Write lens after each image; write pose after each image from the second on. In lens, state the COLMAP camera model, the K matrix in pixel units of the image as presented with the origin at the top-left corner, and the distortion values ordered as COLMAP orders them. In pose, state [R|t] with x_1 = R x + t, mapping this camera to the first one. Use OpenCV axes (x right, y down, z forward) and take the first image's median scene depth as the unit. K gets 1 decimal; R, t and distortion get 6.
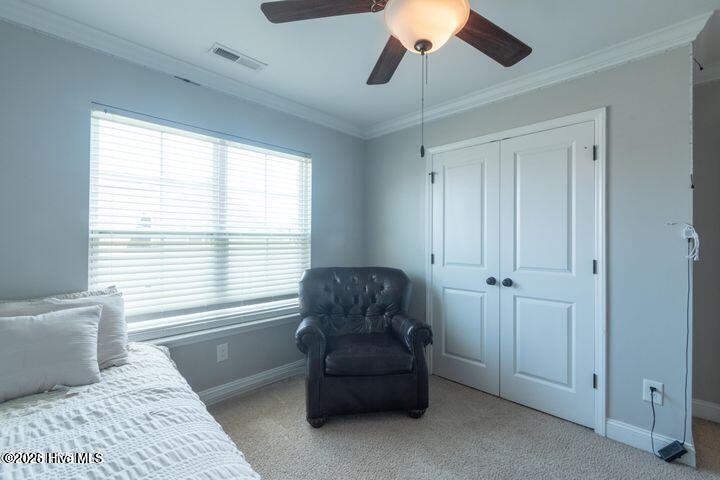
lens RADIAL K [[317.6, 0, 362.6], [0, 317.6, 239.2], [0, 0, 1]] dist [0.001454, -0.000490]
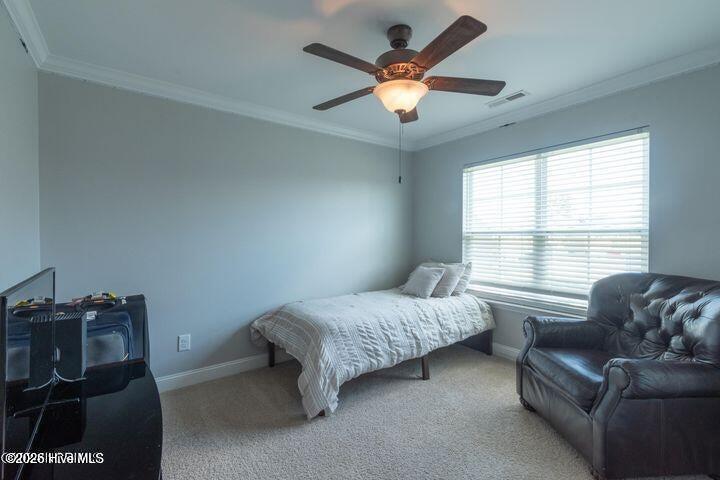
lens RADIAL K [[317.6, 0, 362.6], [0, 317.6, 239.2], [0, 0, 1]] dist [0.001454, -0.000490]
pose [[-0.151390, 0.002503, -0.988471, 0.865676], [0.006294, 0.999979, 0.001569, 0.004935], [0.988454, -0.005984, -0.151402, 0.515349]]
